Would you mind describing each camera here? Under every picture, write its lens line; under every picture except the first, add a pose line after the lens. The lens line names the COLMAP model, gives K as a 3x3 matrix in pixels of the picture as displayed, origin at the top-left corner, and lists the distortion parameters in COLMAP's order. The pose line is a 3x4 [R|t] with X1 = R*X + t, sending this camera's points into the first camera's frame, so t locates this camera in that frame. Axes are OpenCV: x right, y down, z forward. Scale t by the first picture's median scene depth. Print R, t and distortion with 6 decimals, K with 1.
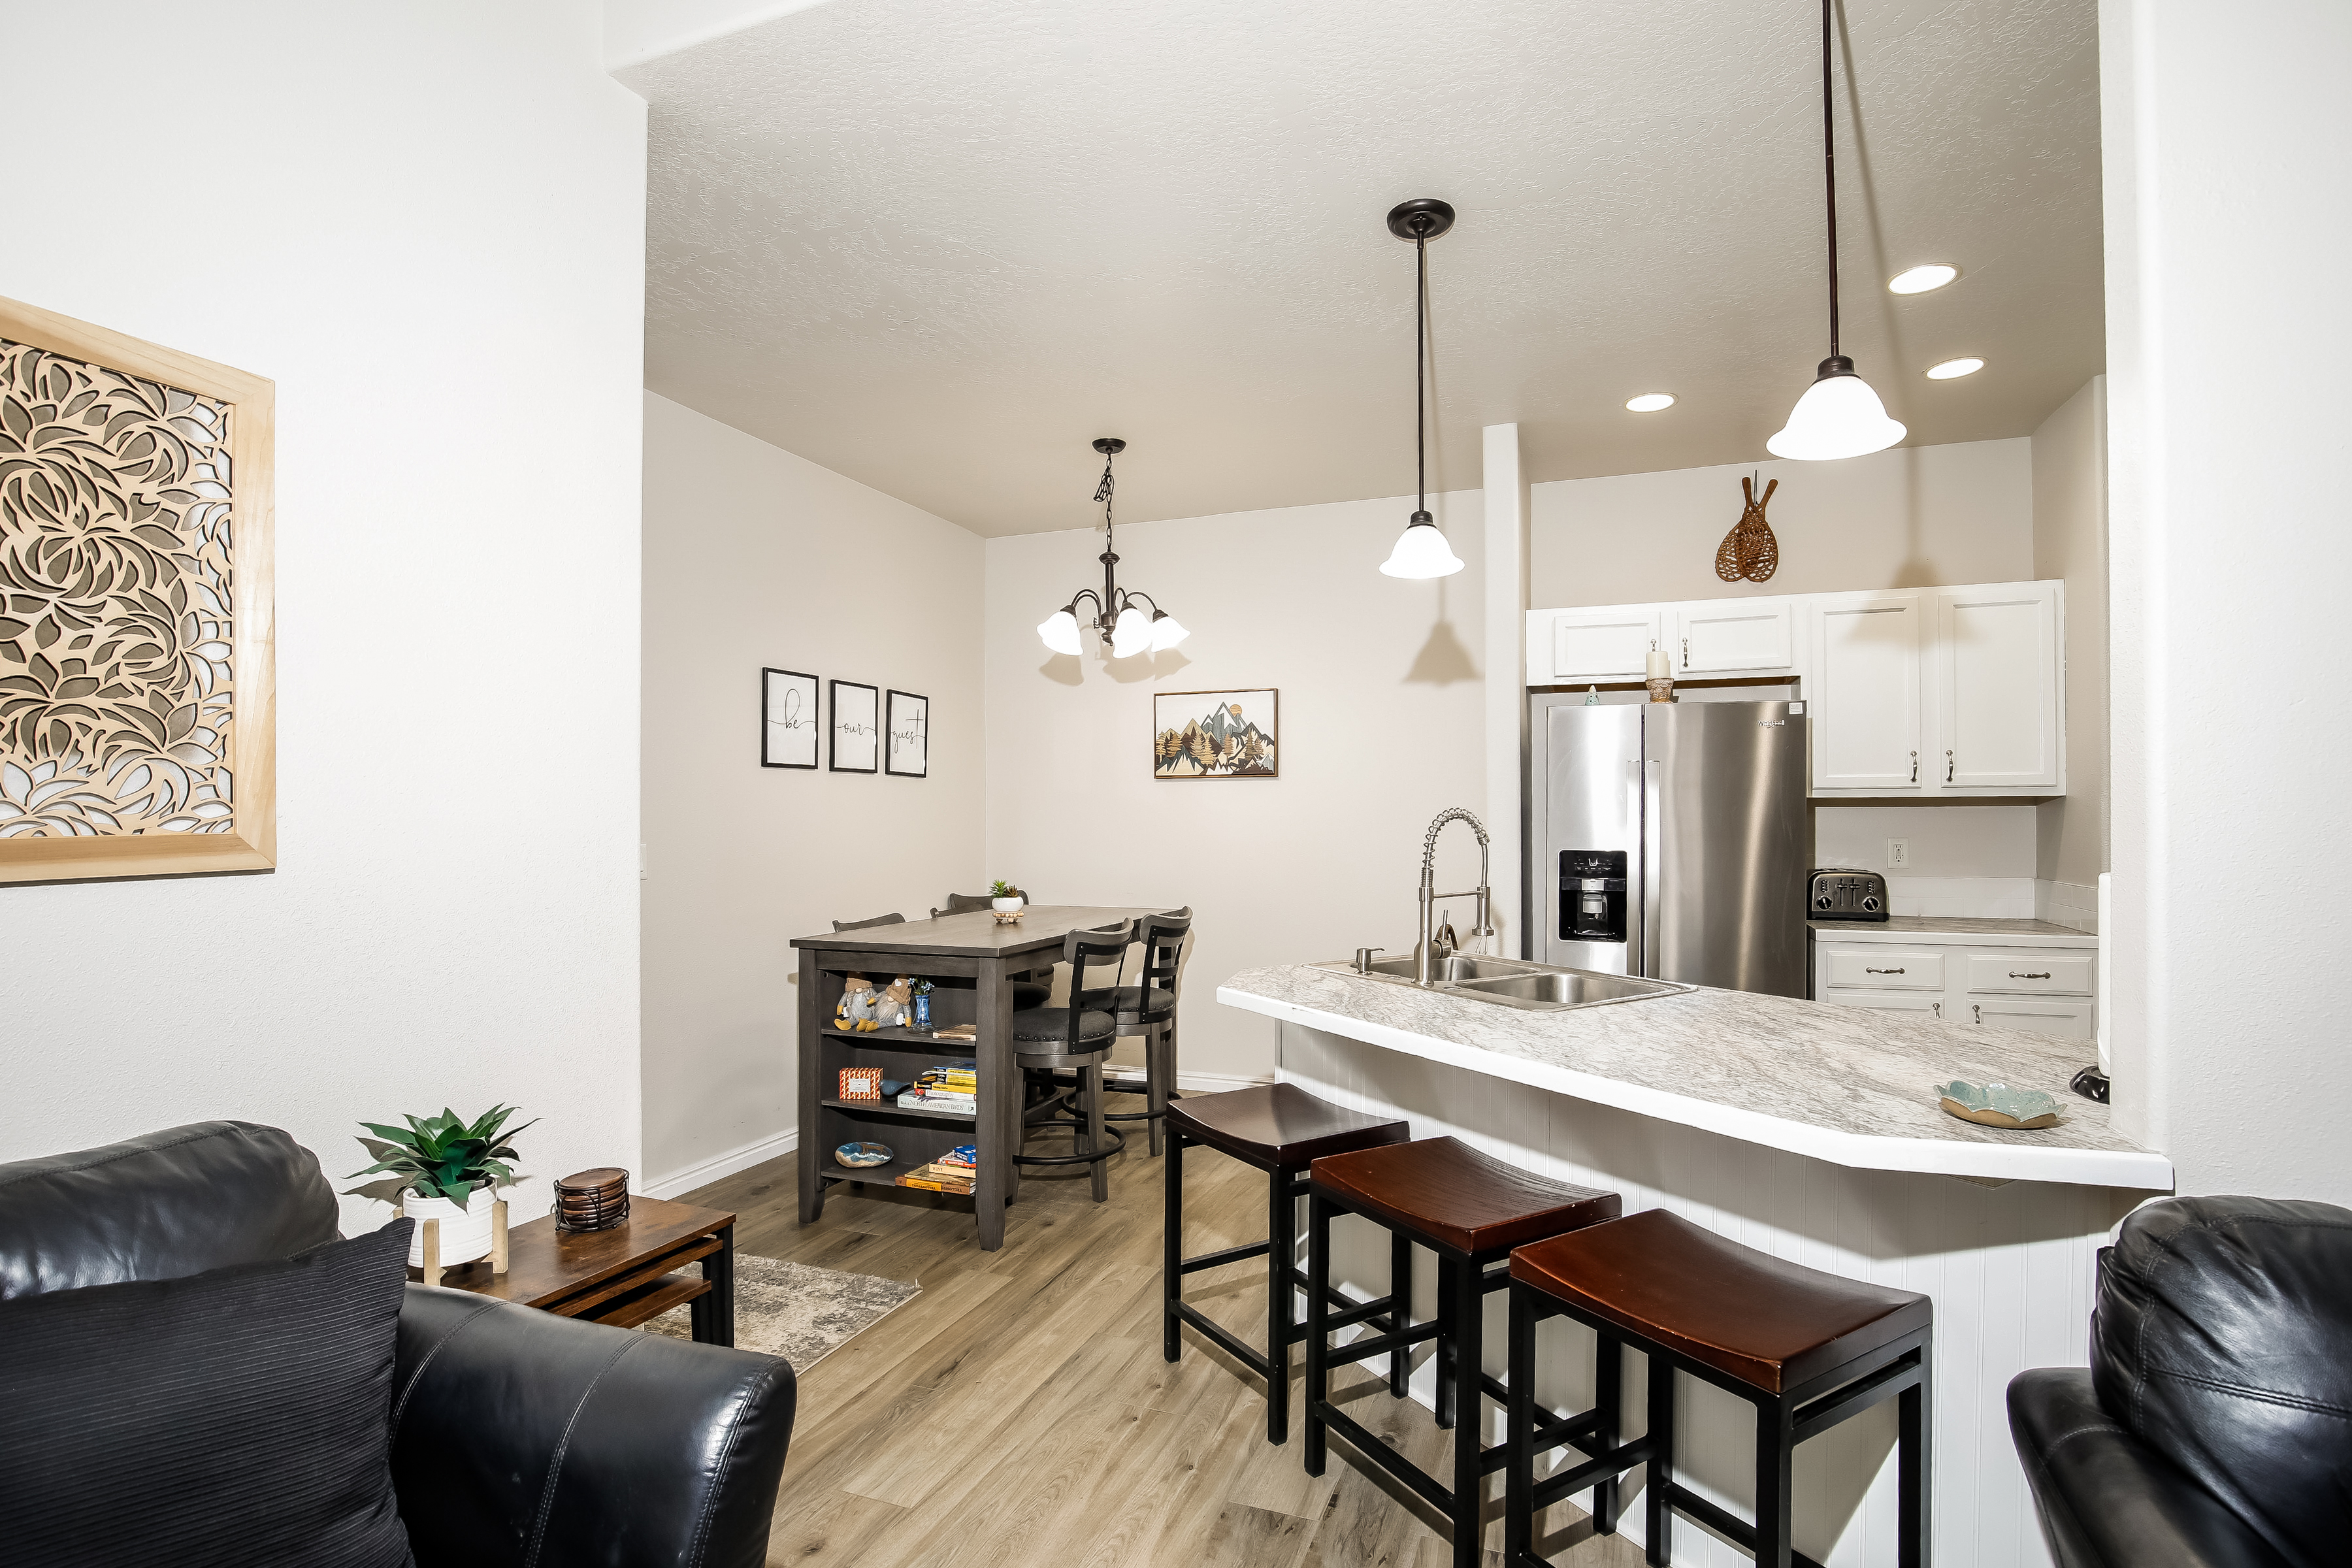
lens RADIAL K [[1116.0, 0, 1196.2], [0, 1116.0, 813.0], [0, 0, 1]] dist [-0.026756, -0.000297]
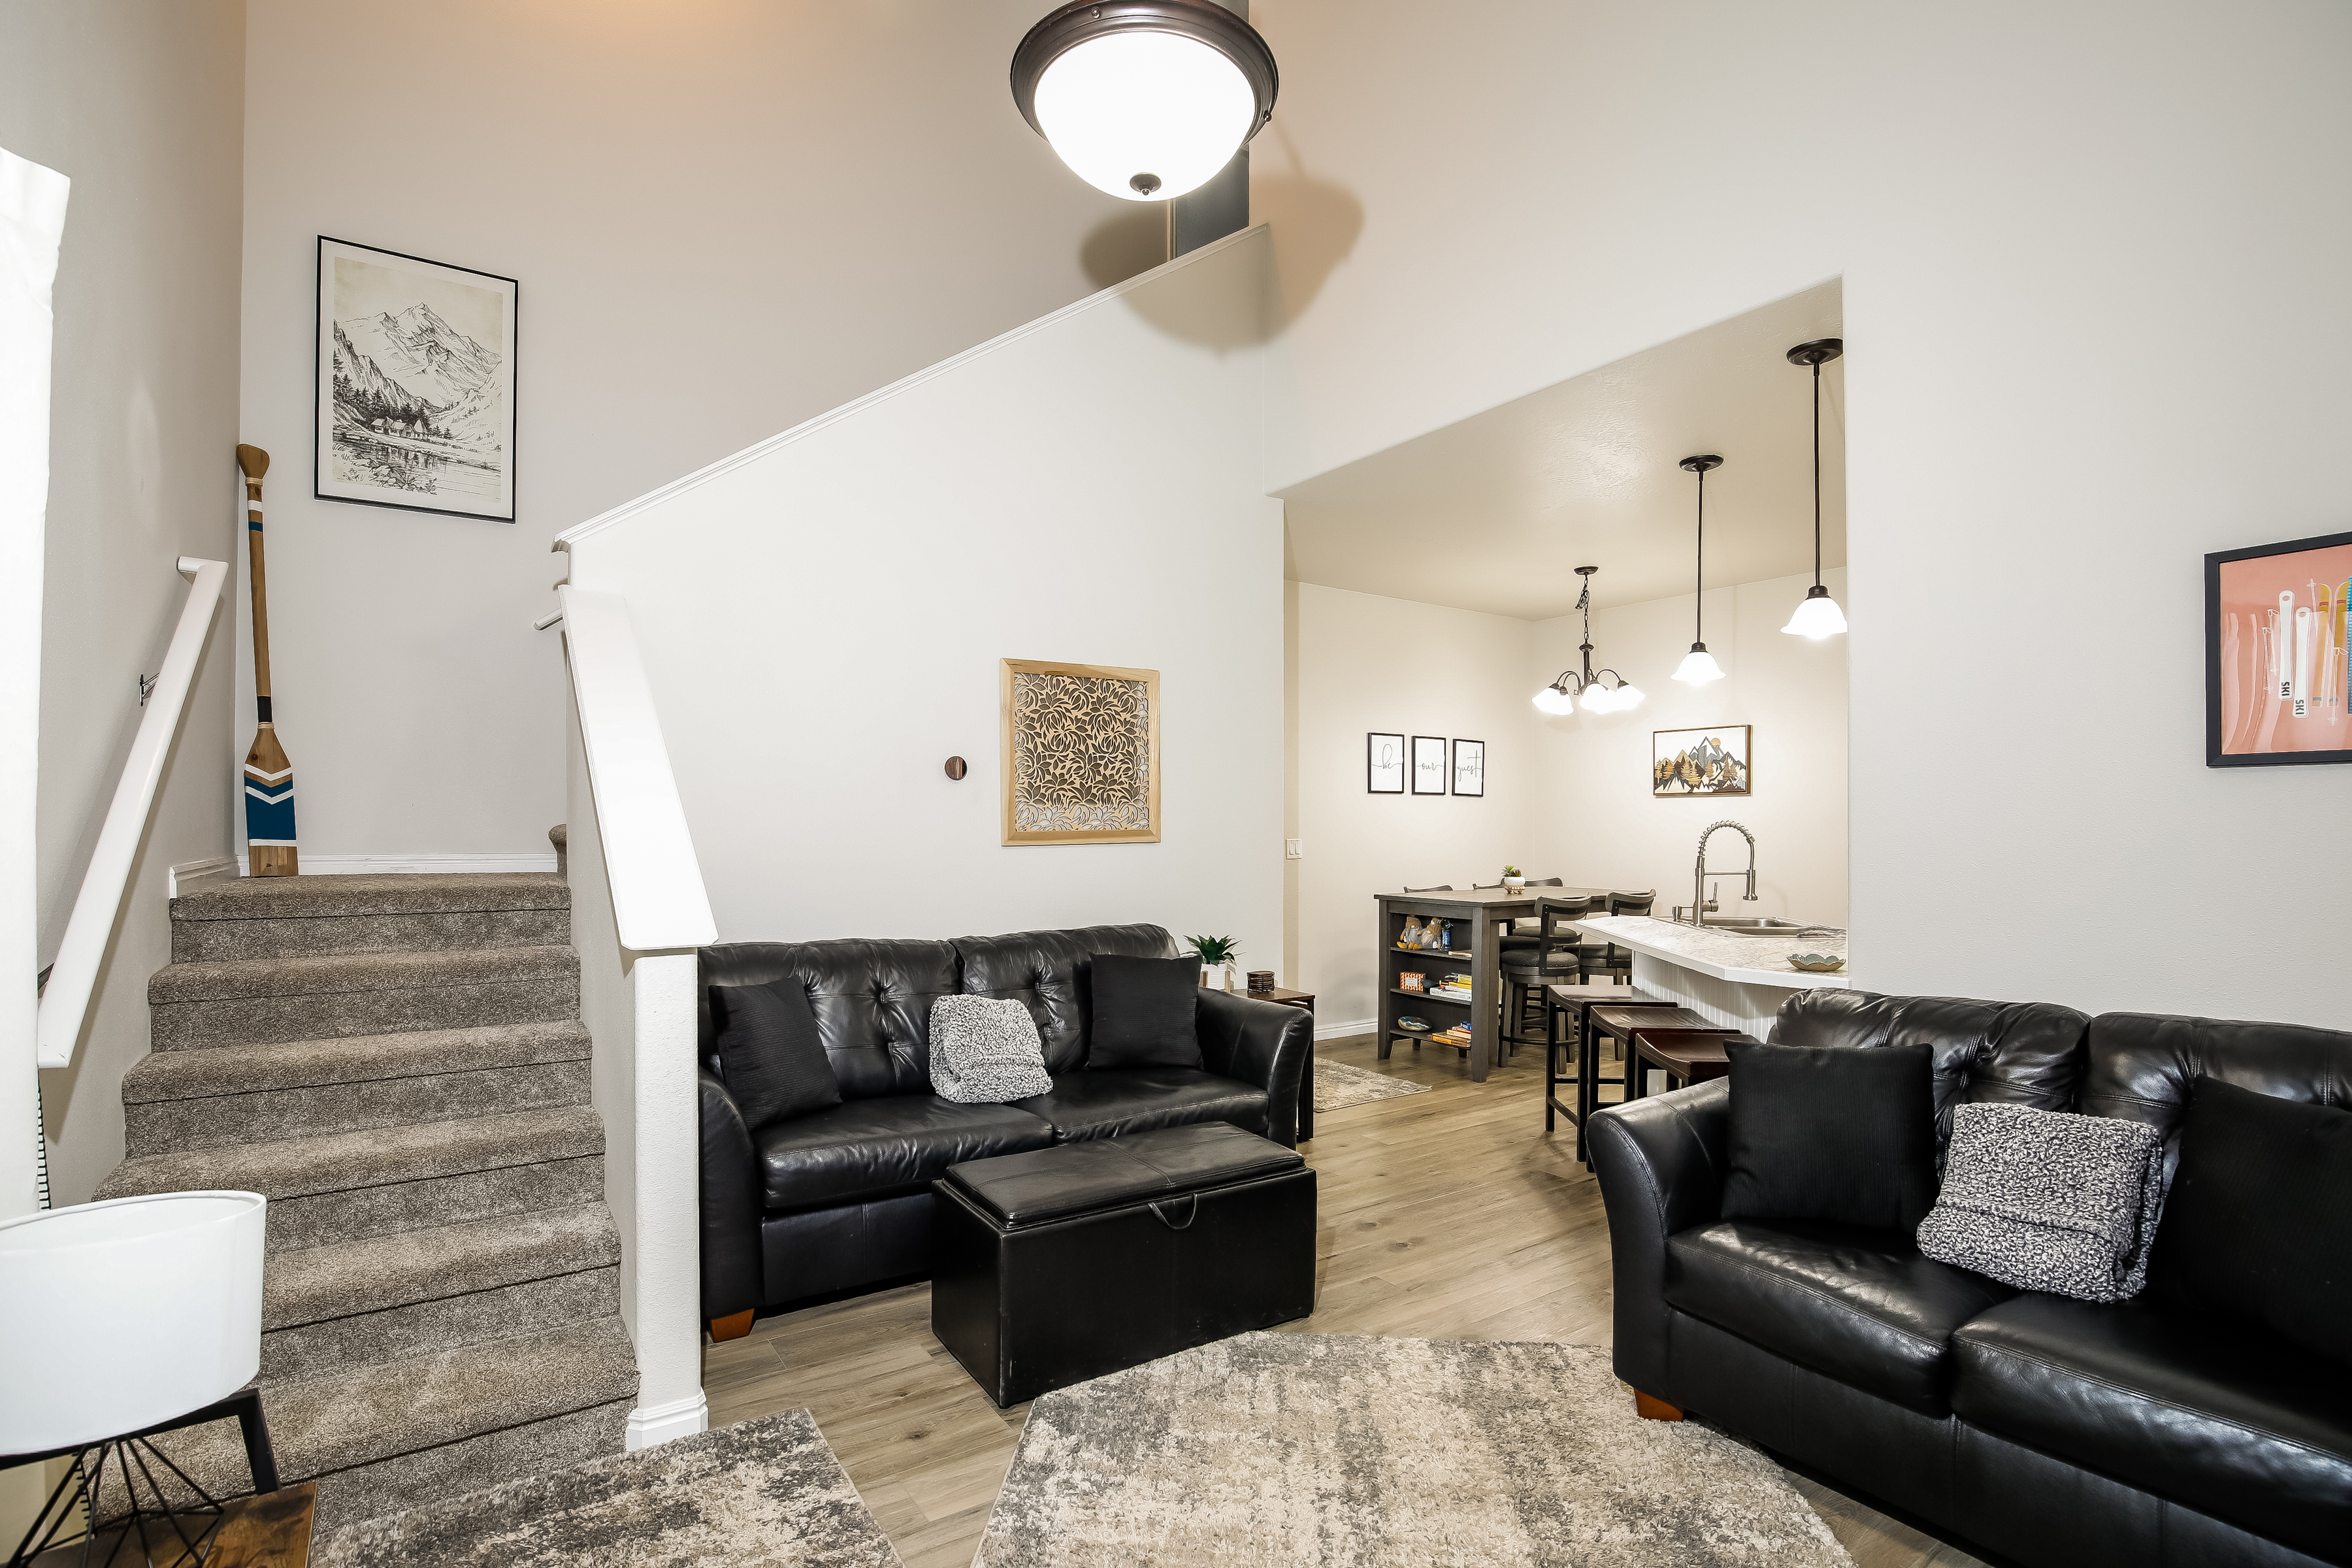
lens RADIAL K [[1096.8, 0, 1184.1], [0, 1096.8, 827.0], [0, 0, 1]] dist [-0.027085, 0.000402]
pose [[0.820804, 0.005891, -0.571180, 0.316935], [-0.001473, 0.999965, 0.008195, -0.004514], [0.571208, -0.005885, 0.820784, -0.493199]]
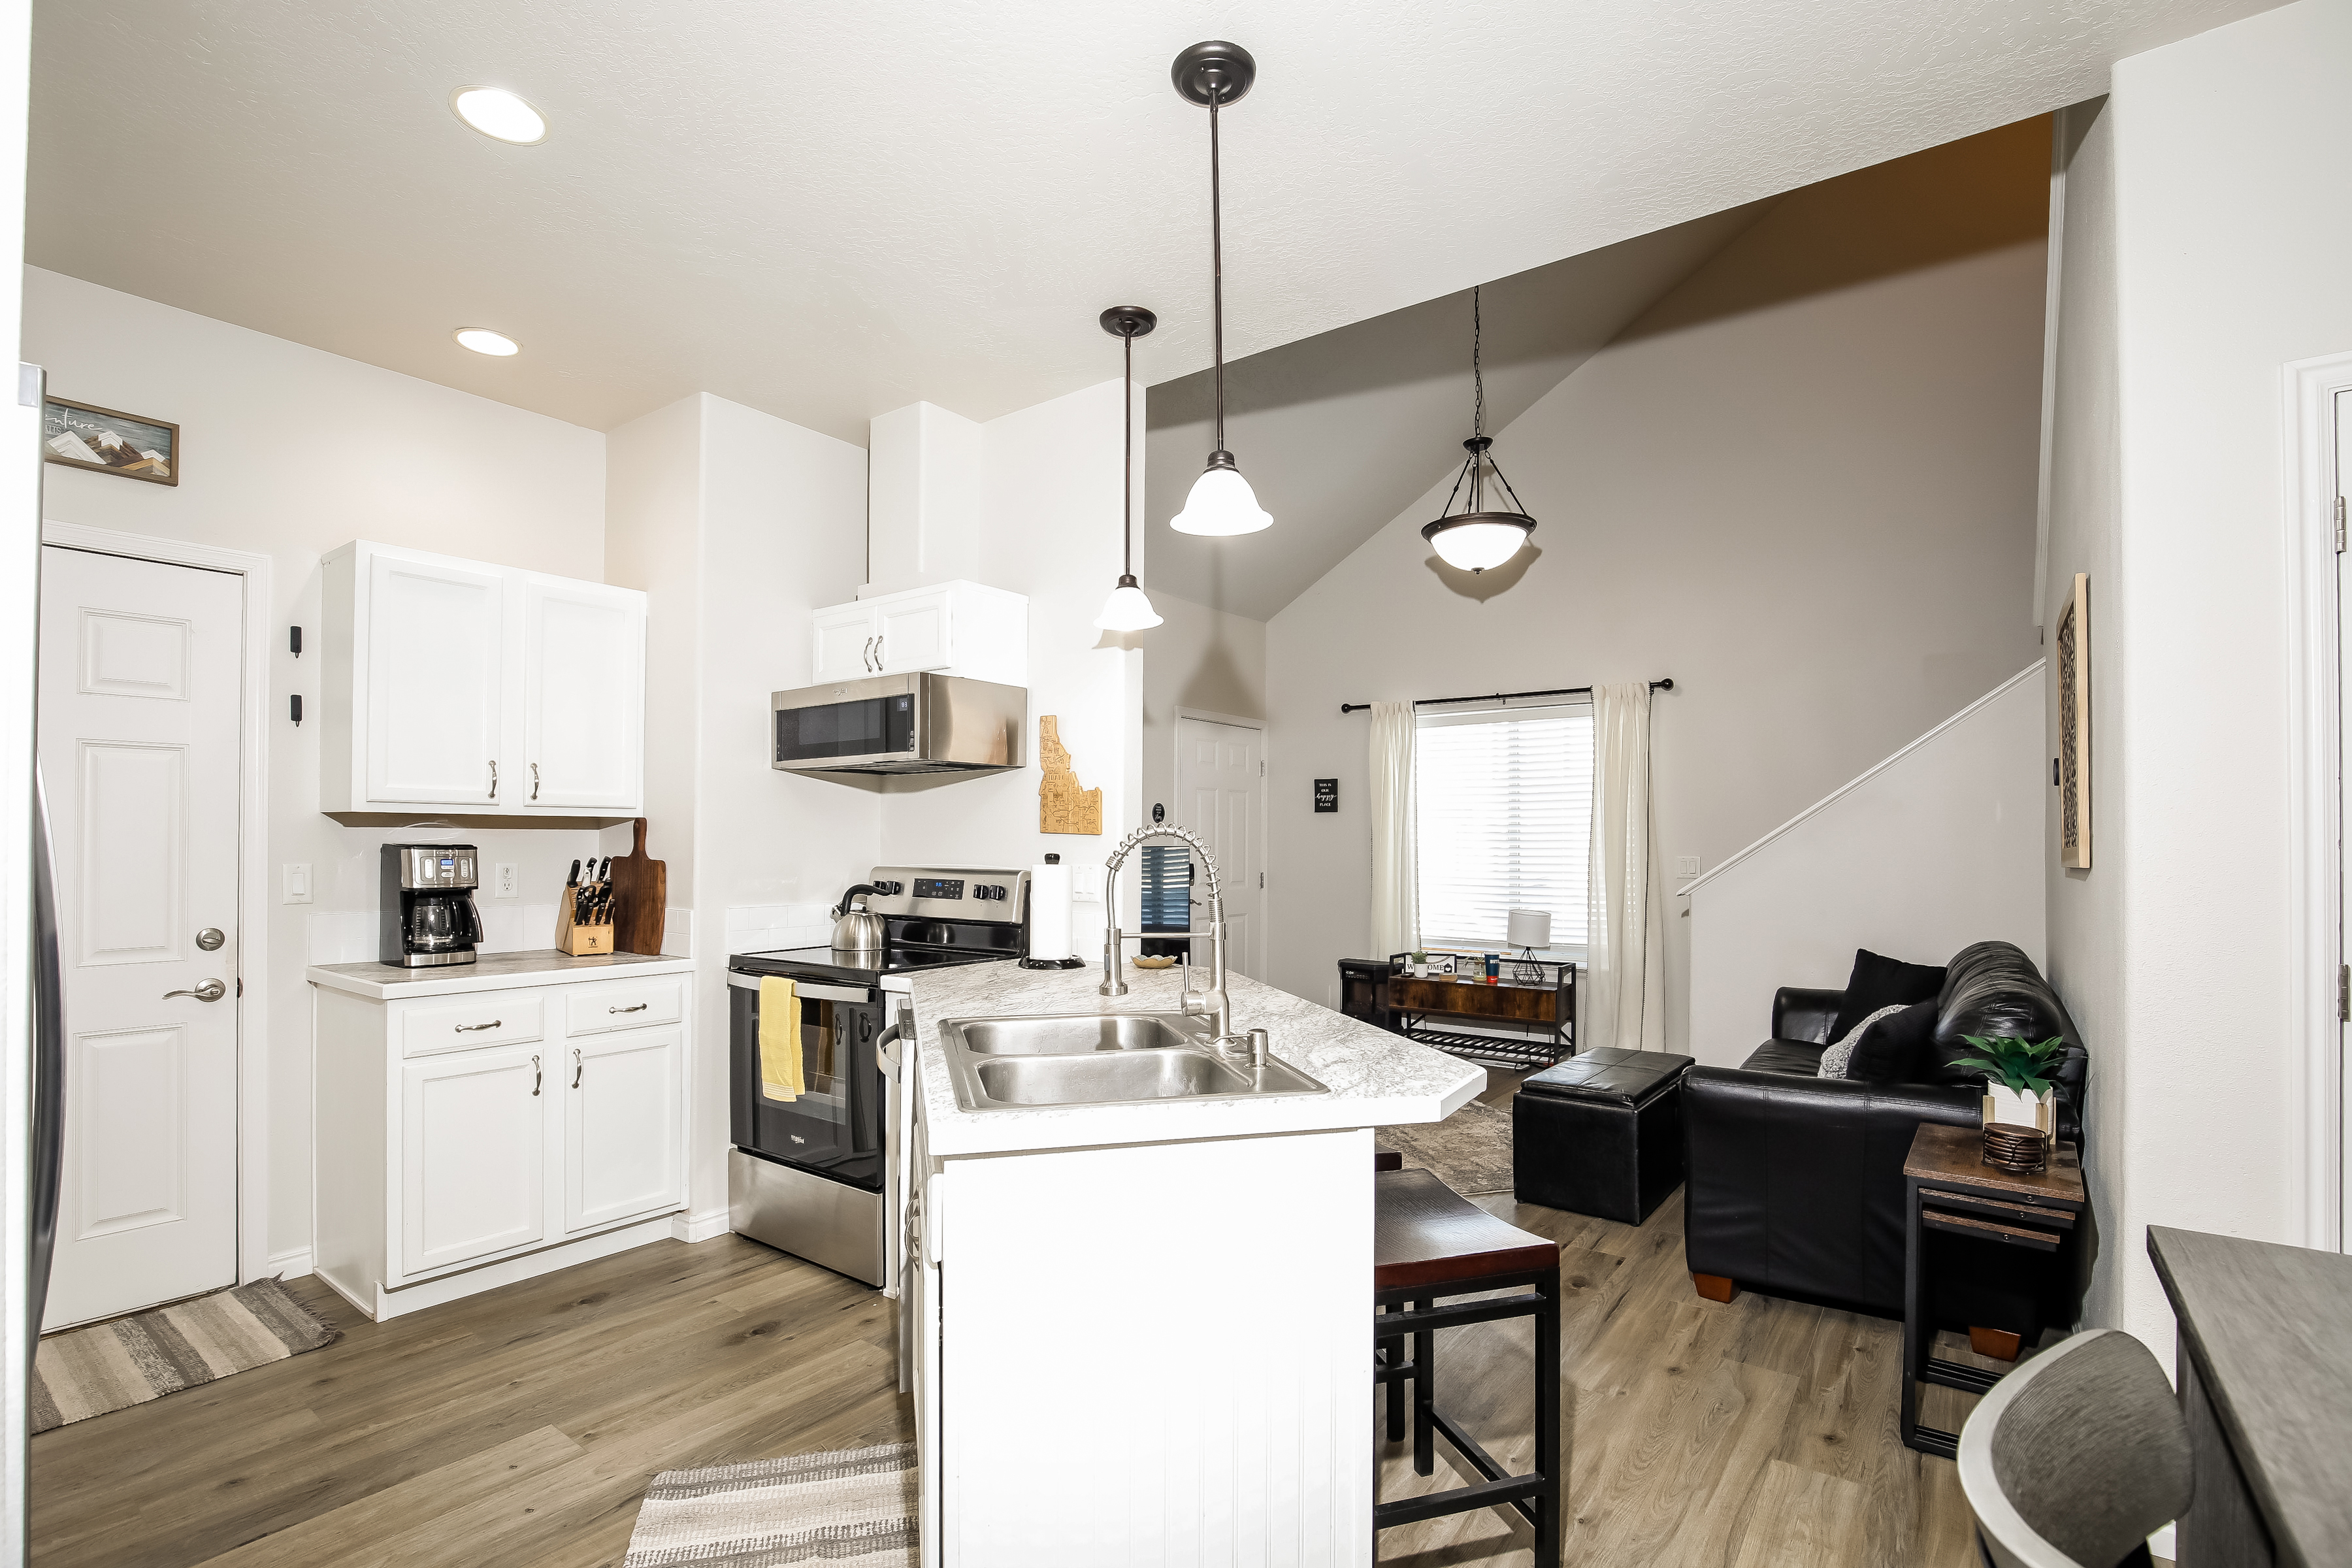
lens RADIAL K [[1096.8, 0, 1184.1], [0, 1096.8, 827.0], [0, 0, 1]] dist [-0.027085, 0.000402]
pose [[-0.961906, 0.003094, 0.273362, 0.005516], [-0.002630, 0.999785, -0.020567, 0.010055], [-0.273366, -0.020502, -0.961691, 1.109740]]
